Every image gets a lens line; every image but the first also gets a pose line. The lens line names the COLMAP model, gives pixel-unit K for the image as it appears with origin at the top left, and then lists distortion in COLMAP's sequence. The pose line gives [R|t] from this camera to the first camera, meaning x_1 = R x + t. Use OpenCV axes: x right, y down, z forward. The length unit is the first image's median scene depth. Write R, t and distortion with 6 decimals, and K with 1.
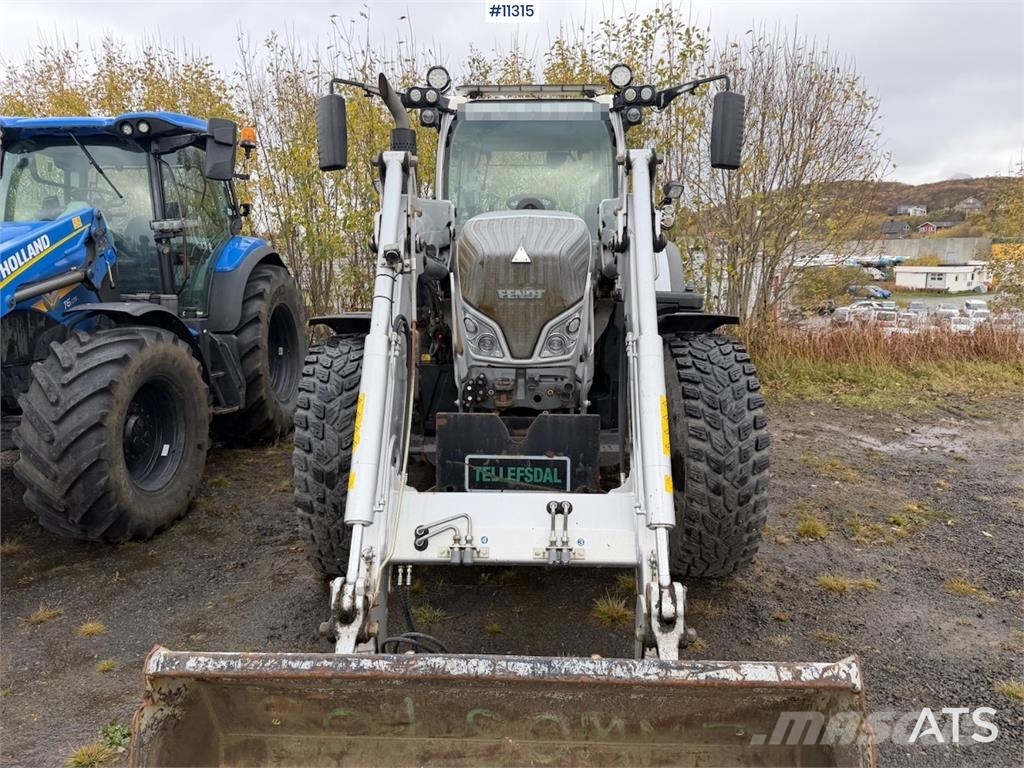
lens RADIAL K [[717.0, 0, 513.1], [0, 717.0, 375.0], [0, 0, 1]] dist [0.072426, -0.090298]
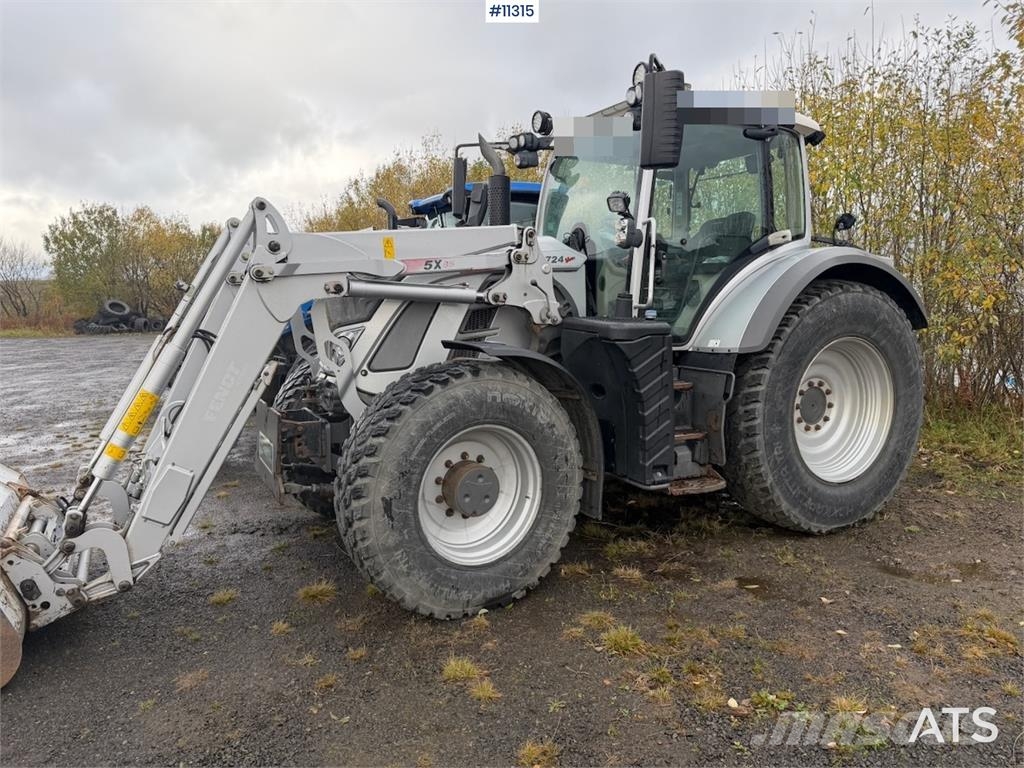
lens RADIAL K [[716.4, 0, 511.2], [0, 716.4, 370.6], [0, 0, 1]] dist [0.132821, -0.239211]
pose [[0.504516, 0.086597, -0.859048, 1.252490], [-0.118242, 0.992513, 0.030608, -0.092792], [0.855267, 0.086134, 0.510978, 0.636947]]
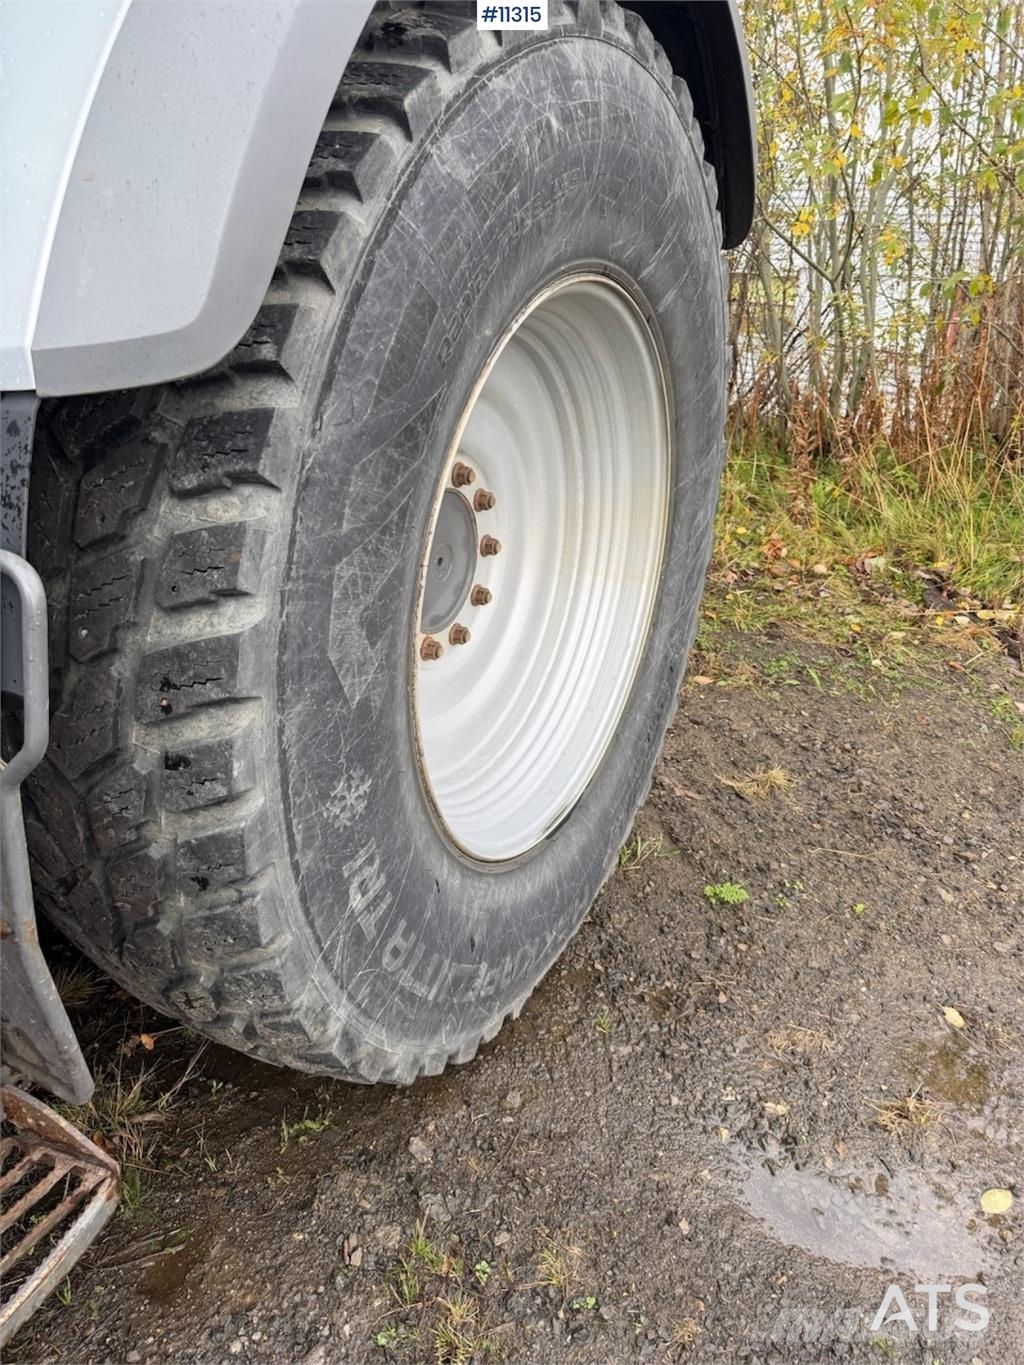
lens RADIAL K [[954.9, 0, 512.0], [0, 954.9, 682.5], [0, 0, 1]] dist [0.132821, -0.239211]
pose [[0.900308, 0.199014, -0.387091, 0.551245], [-0.082626, 0.951320, 0.296924, -0.143692], [0.427339, -0.235339, 0.872924, 1.465321]]
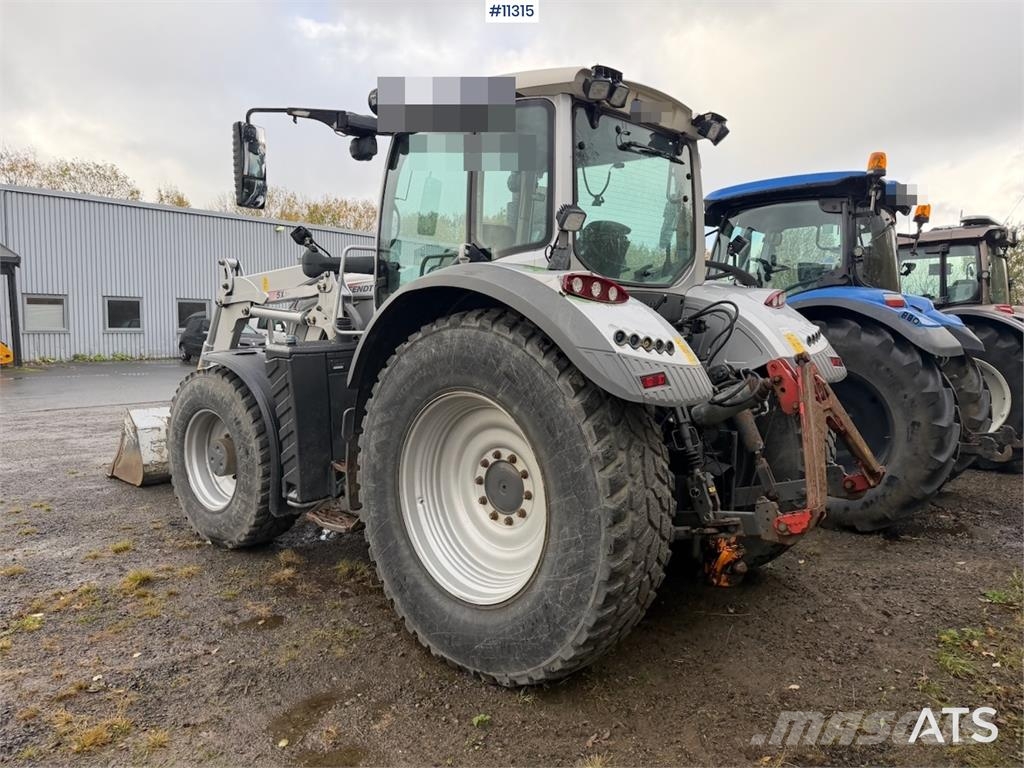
lens RADIAL K [[720.2, 0, 511.8], [0, 720.2, 379.5], [0, 0, 1]] dist [0.099191, -0.126182]
pose [[-0.649750, 0.062764, -0.757553, 1.063096], [-0.122654, 0.974870, 0.185968, -0.389106], [0.750188, 0.213750, -0.625723, 2.522251]]
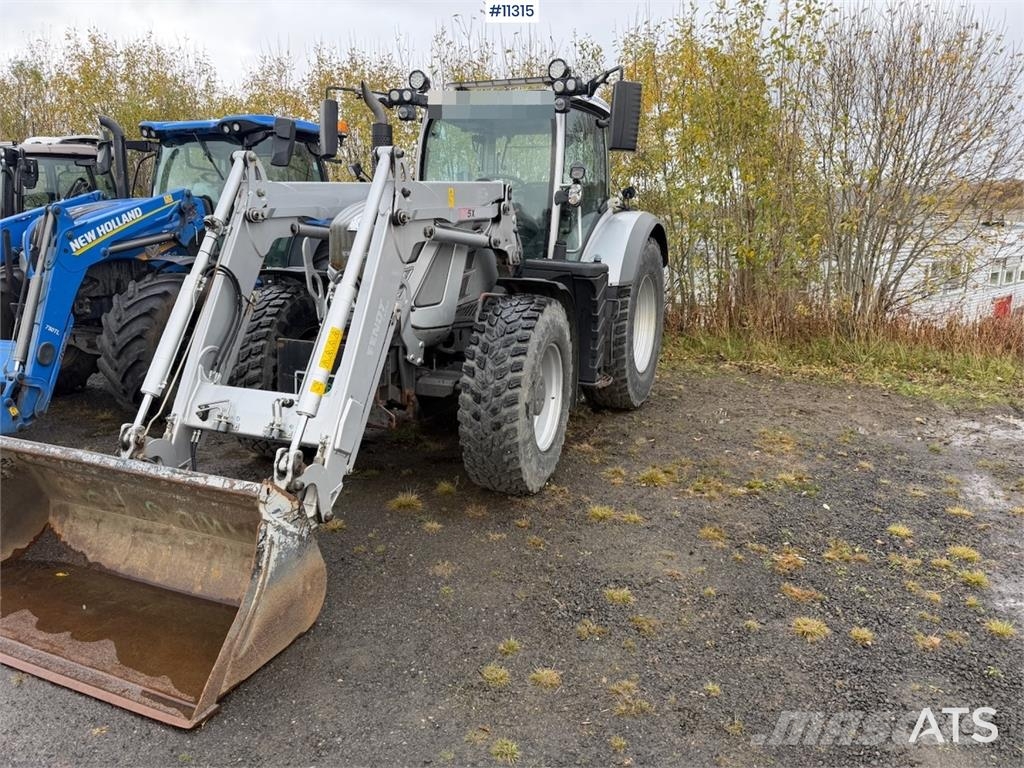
lens RADIAL K [[717.0, 0, 513.1], [0, 717.0, 375.0], [0, 0, 1]] dist [0.072426, -0.090298]
pose [[0.935184, 0.084964, -0.343819, 0.747184], [-0.071514, 0.996102, 0.051637, 0.017221], [0.346866, -0.023702, 0.937615, -0.150040]]
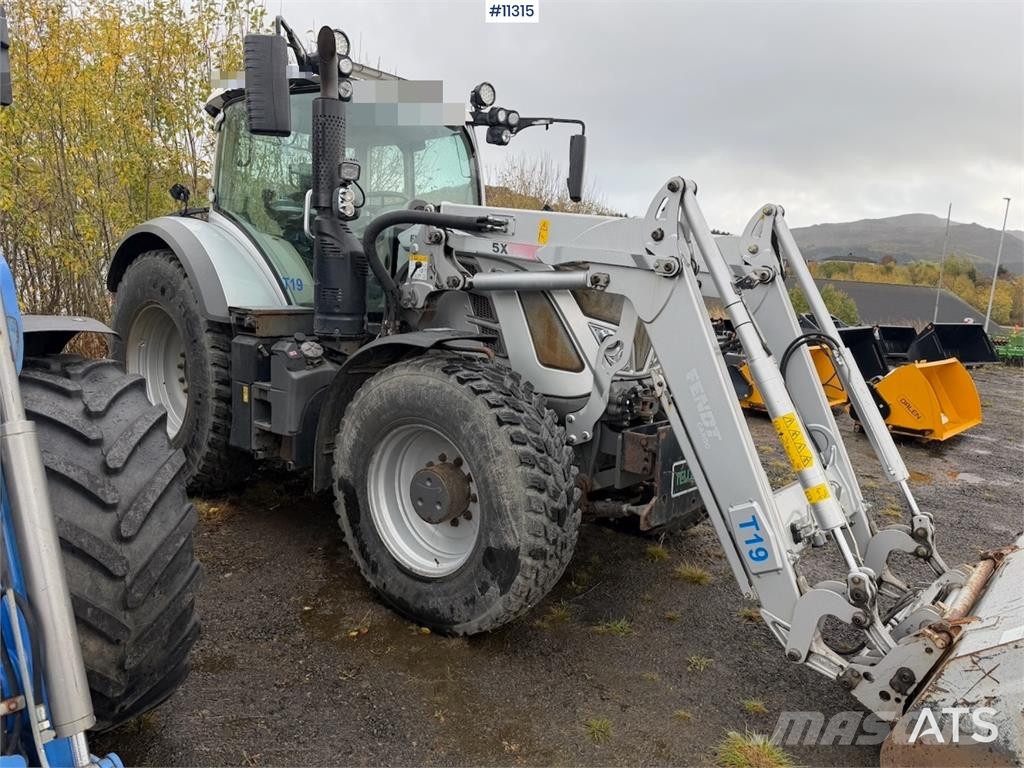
lens RADIAL K [[718.0, 0, 512.0], [0, 718.0, 384.0], [0, 0, 1]] dist [0.125503, -0.179369]
pose [[0.618556, -0.076209, 0.782036, -0.983252], [0.056320, 0.997026, 0.052614, -0.073382], [-0.783719, 0.011499, 0.621009, 0.472922]]
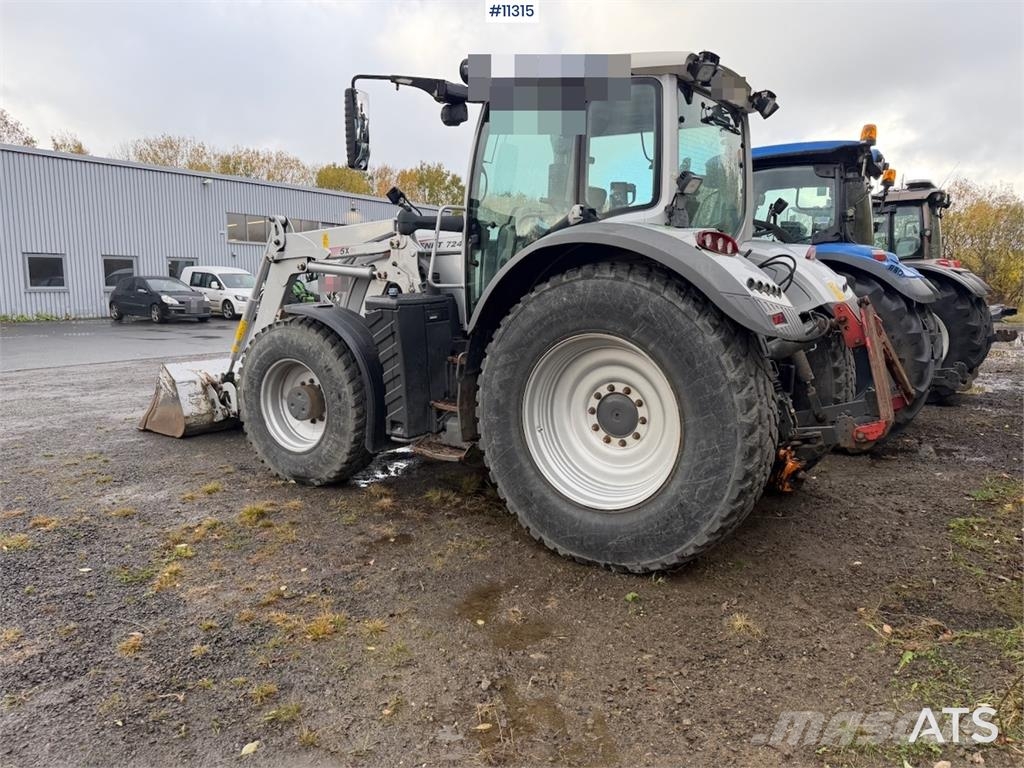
lens RADIAL K [[718.0, 0, 512.0], [0, 718.0, 384.0], [0, 0, 1]] dist [0.125503, -0.179369]
pose [[-0.551690, 0.124077, -0.824769, 1.390868], [-0.130457, 0.963864, 0.232265, -0.356344], [0.823784, 0.235735, -0.515567, 2.372306]]
